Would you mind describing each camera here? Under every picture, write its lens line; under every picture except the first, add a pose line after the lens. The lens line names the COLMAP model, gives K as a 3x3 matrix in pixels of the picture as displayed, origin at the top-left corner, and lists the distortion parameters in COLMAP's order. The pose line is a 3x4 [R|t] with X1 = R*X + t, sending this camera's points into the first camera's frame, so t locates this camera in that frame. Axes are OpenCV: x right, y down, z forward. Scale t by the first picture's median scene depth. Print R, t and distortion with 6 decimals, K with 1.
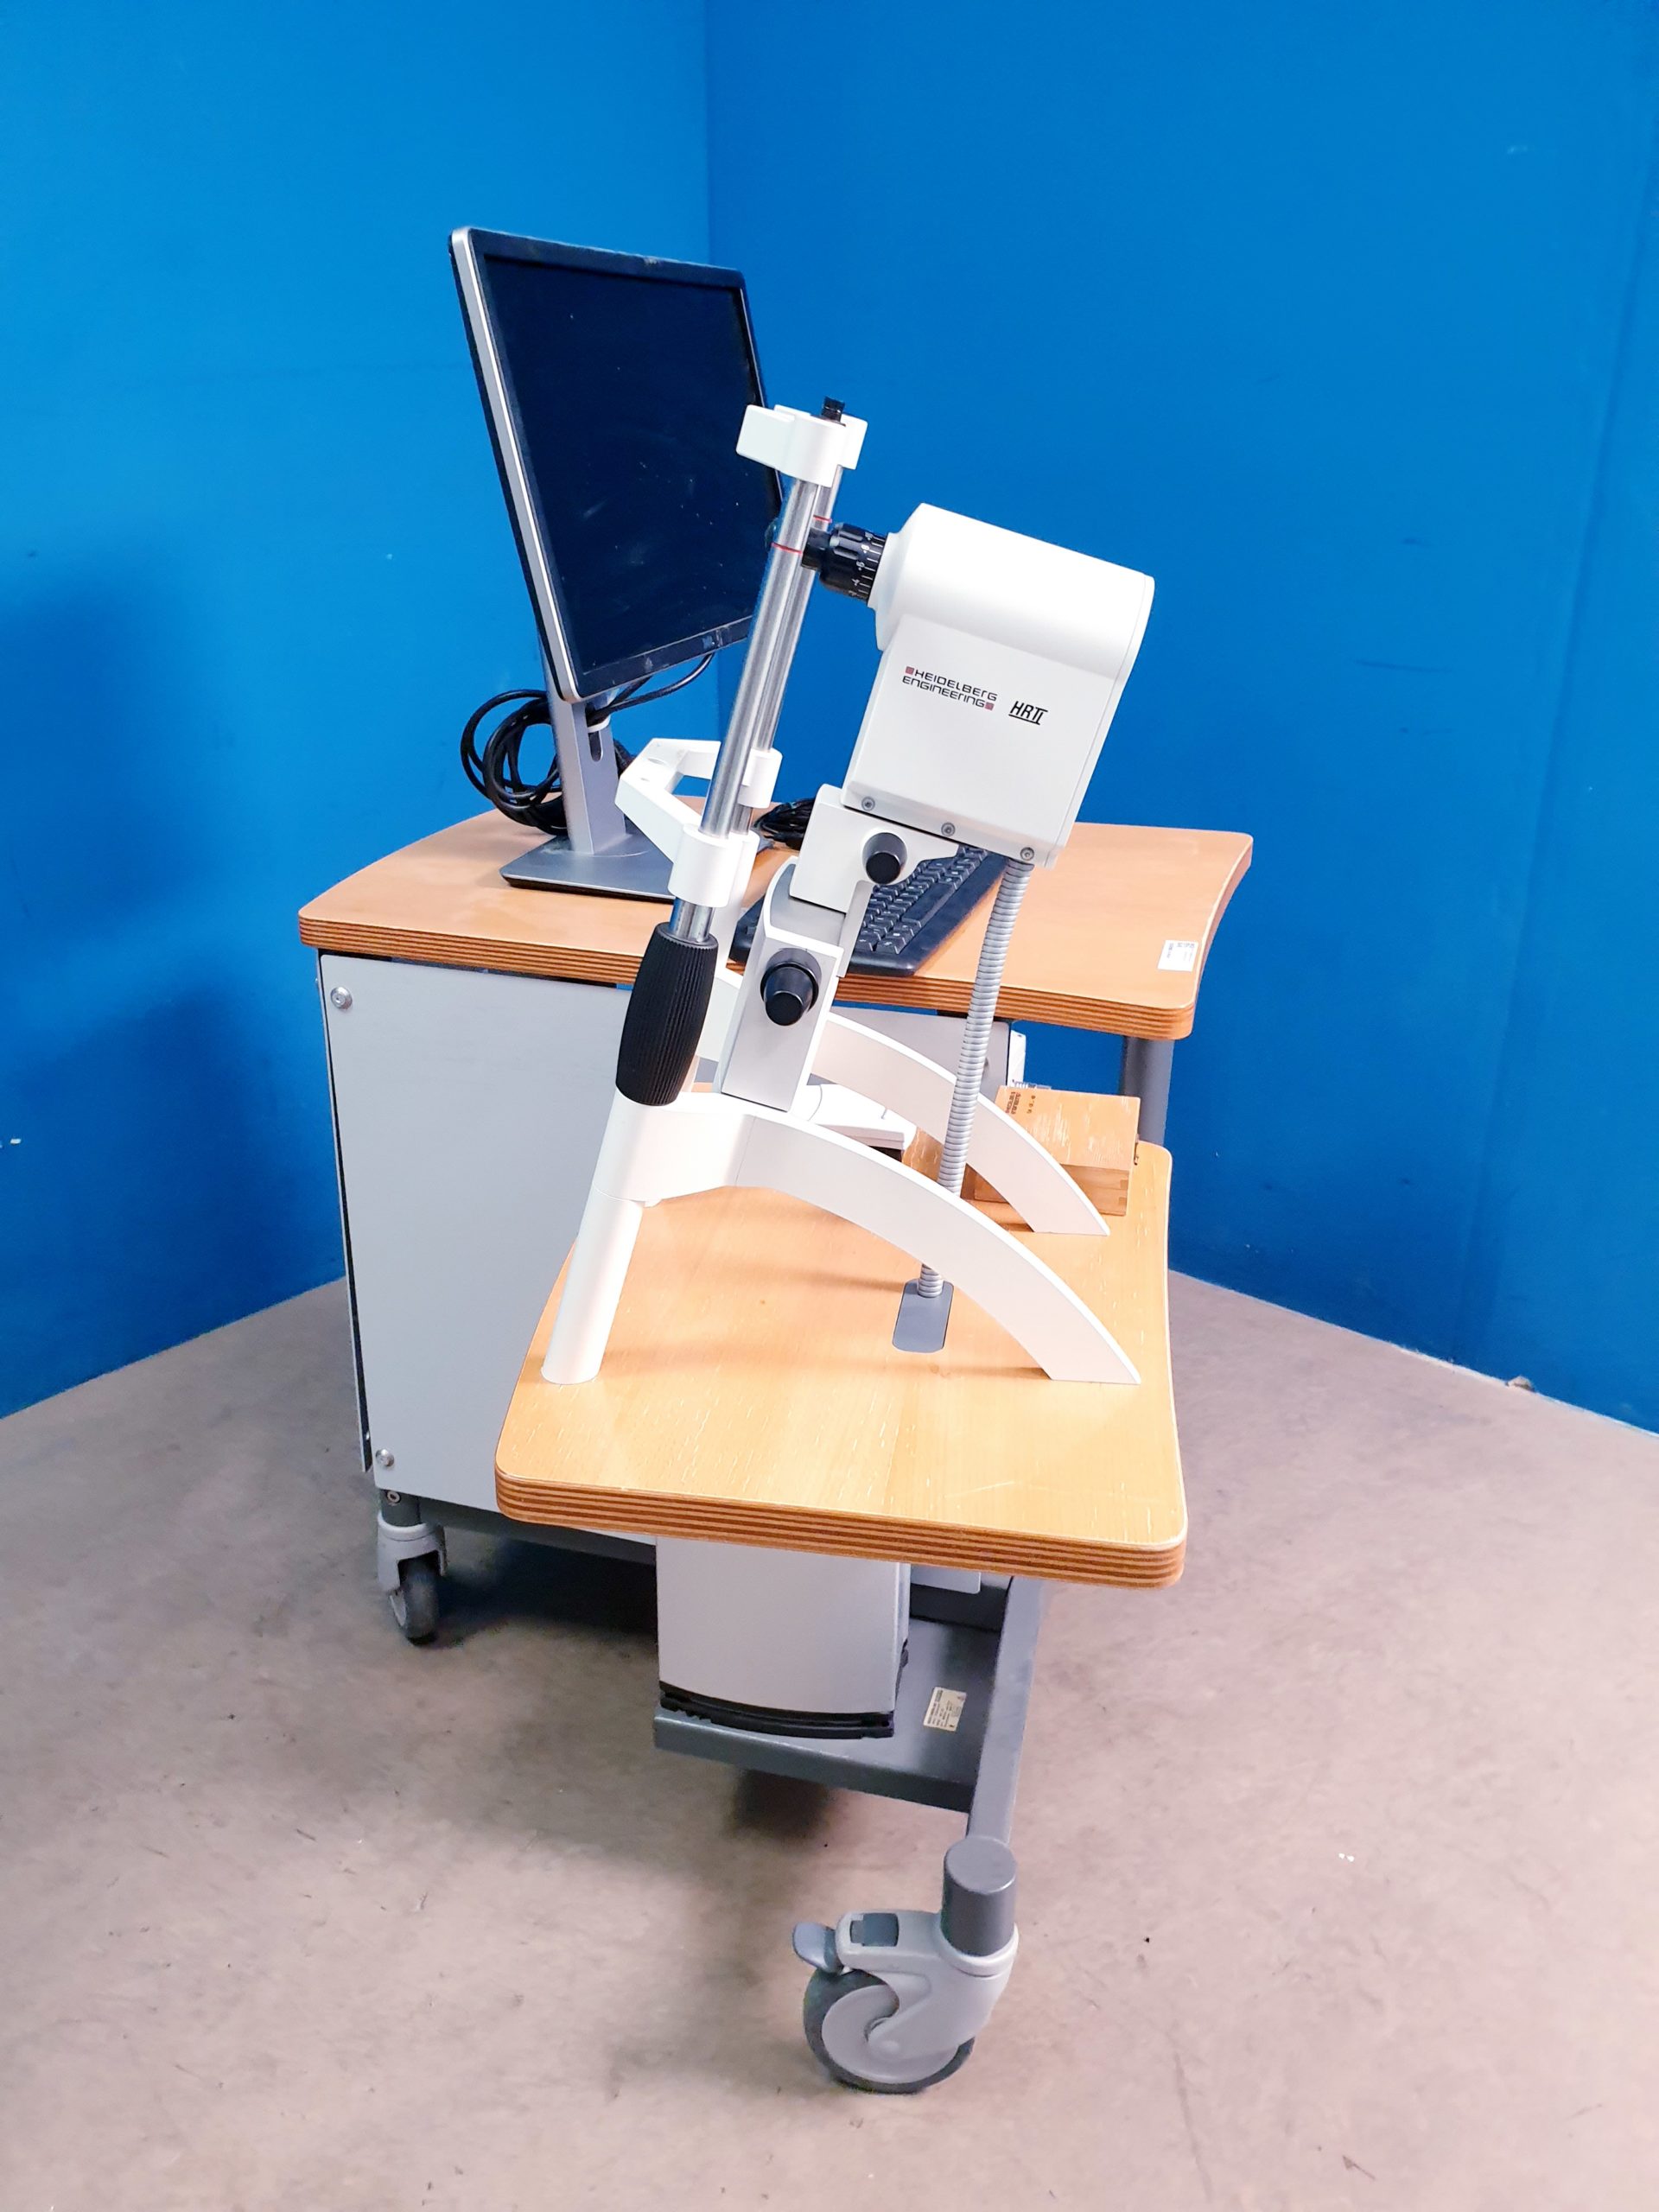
lens RADIAL K [[1739.7, 0, 816.9], [0, 1739.7, 1124.7], [0, 0, 1]] dist [-0.039928, 0.109913]
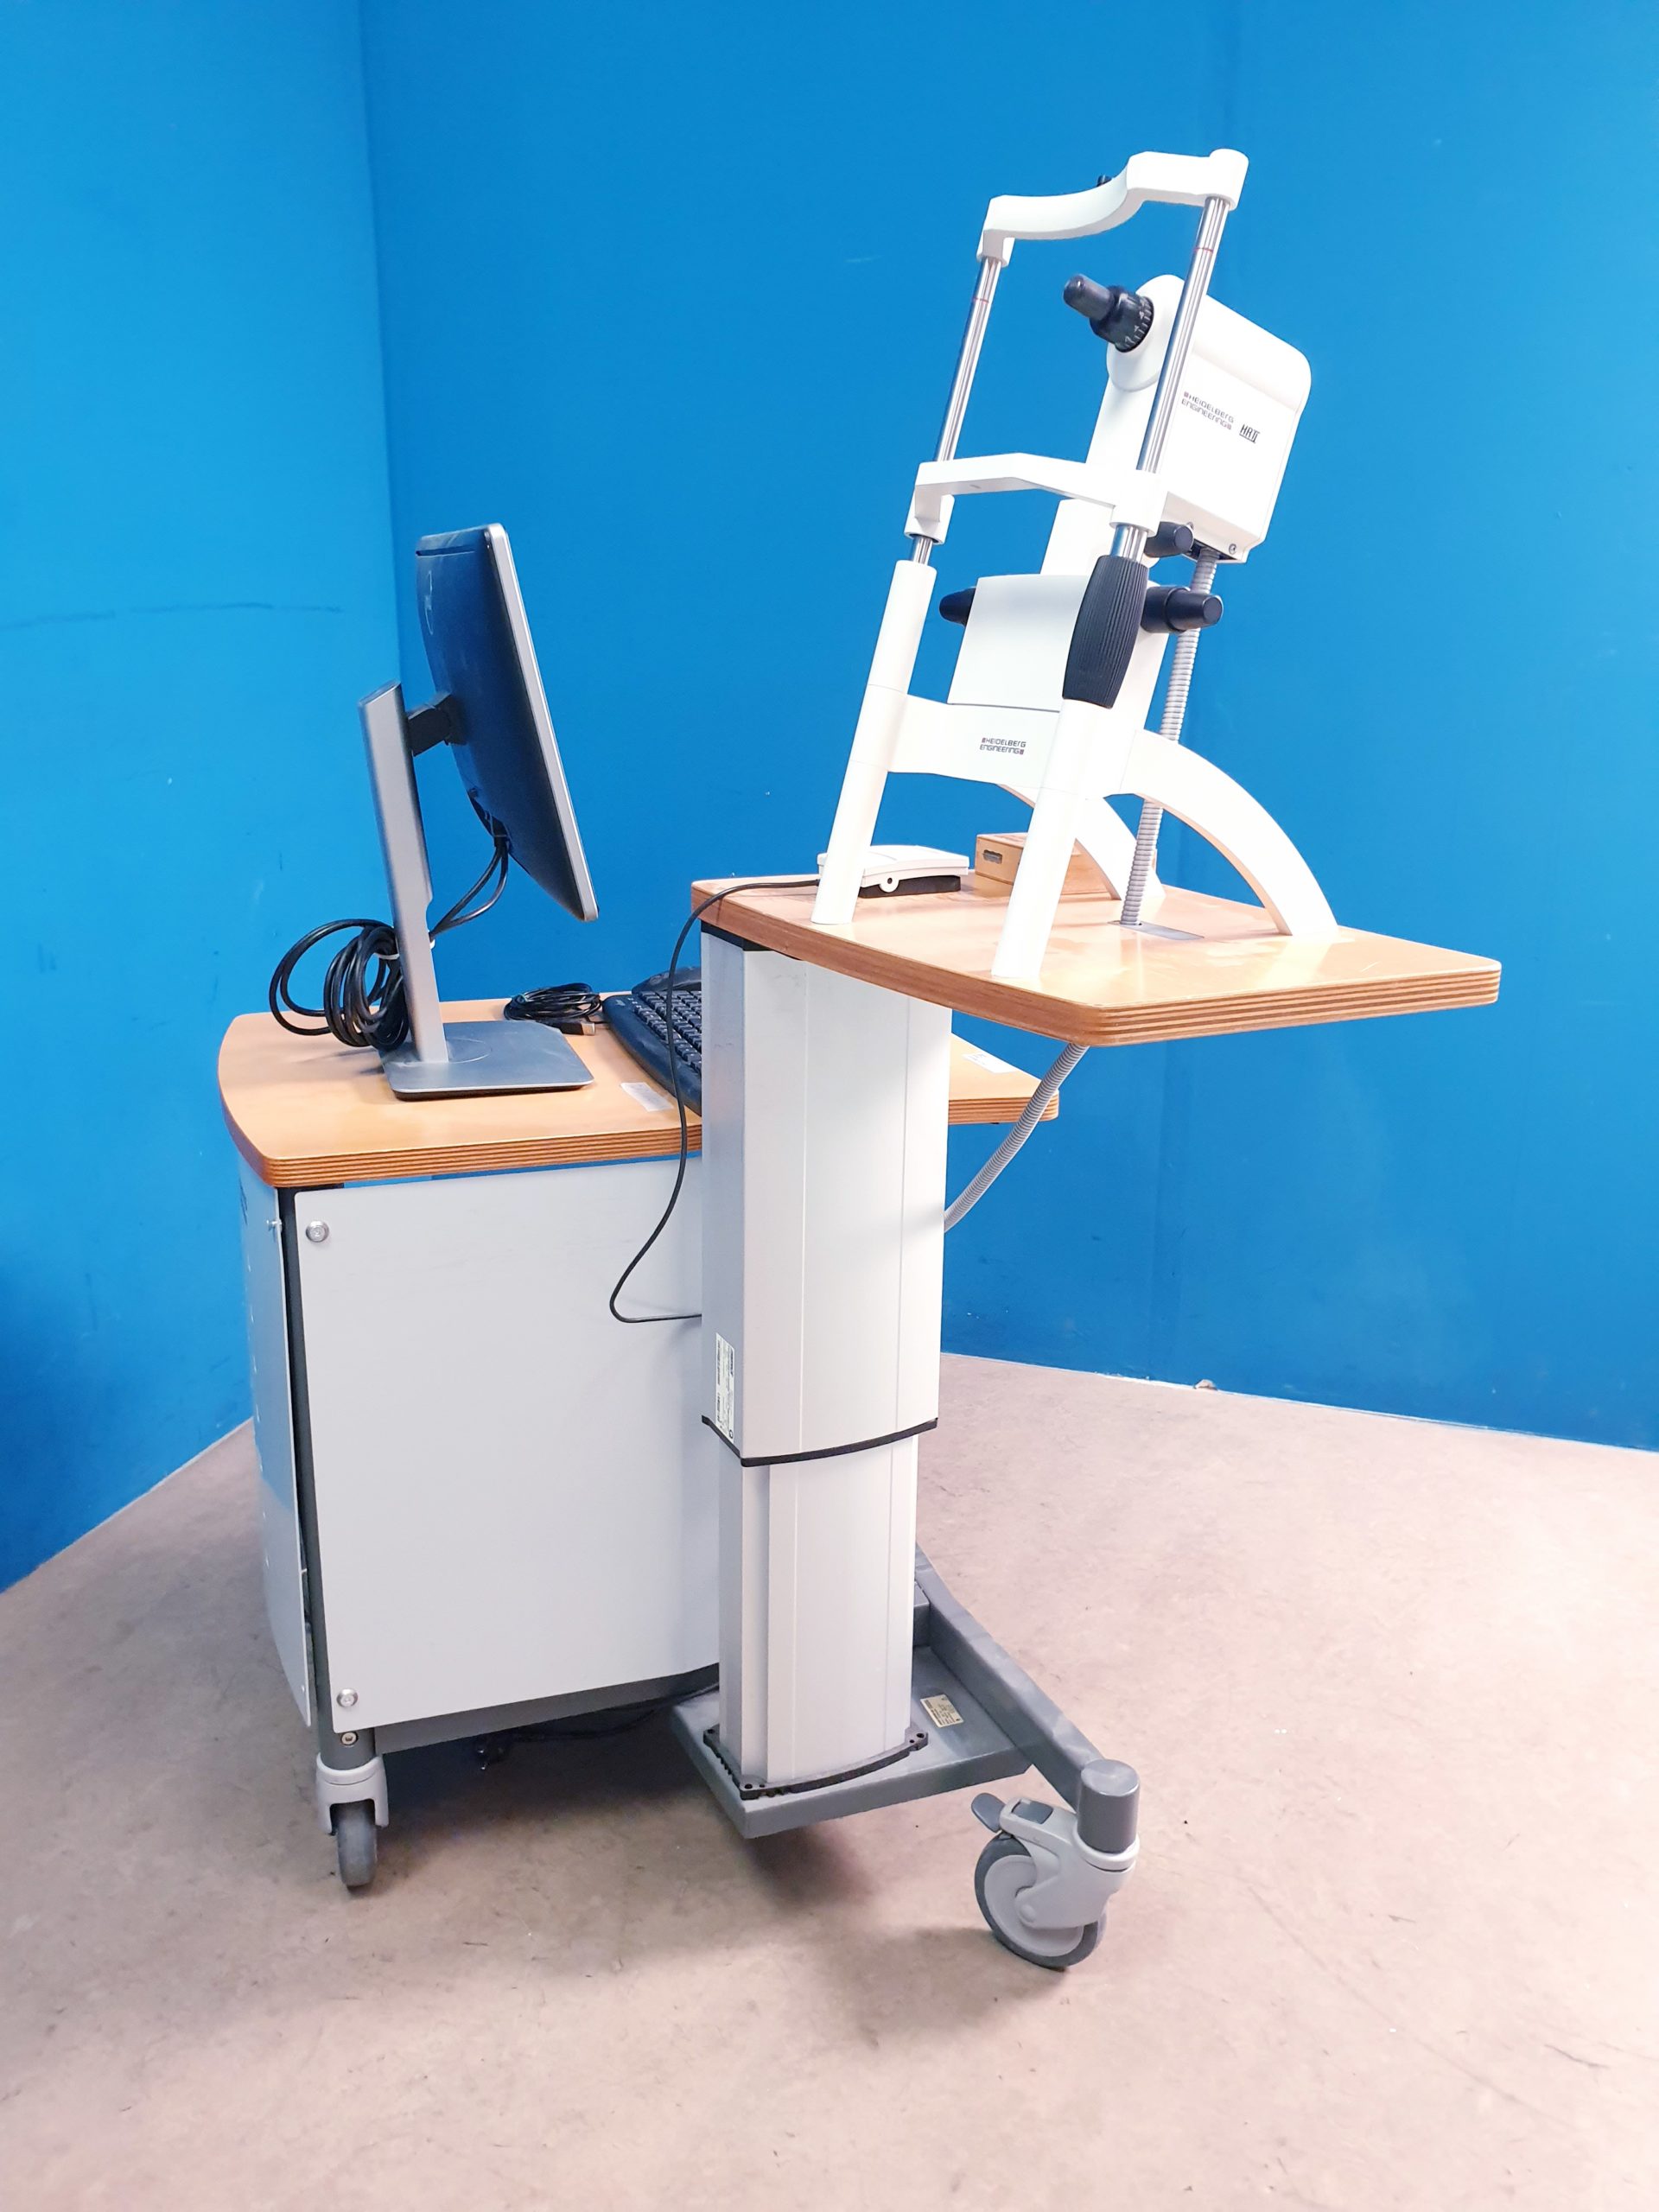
lens RADIAL K [[1749.9, 0, 829.5], [0, 1749.9, 1106.0], [0, 0, 1]] dist [-0.012681, 0.086491]
pose [[0.920496, -0.103291, 0.376852, -0.451754], [0.141610, 0.987050, -0.075355, 0.008800], [-0.364188, 0.122730, 0.923203, -0.151369]]
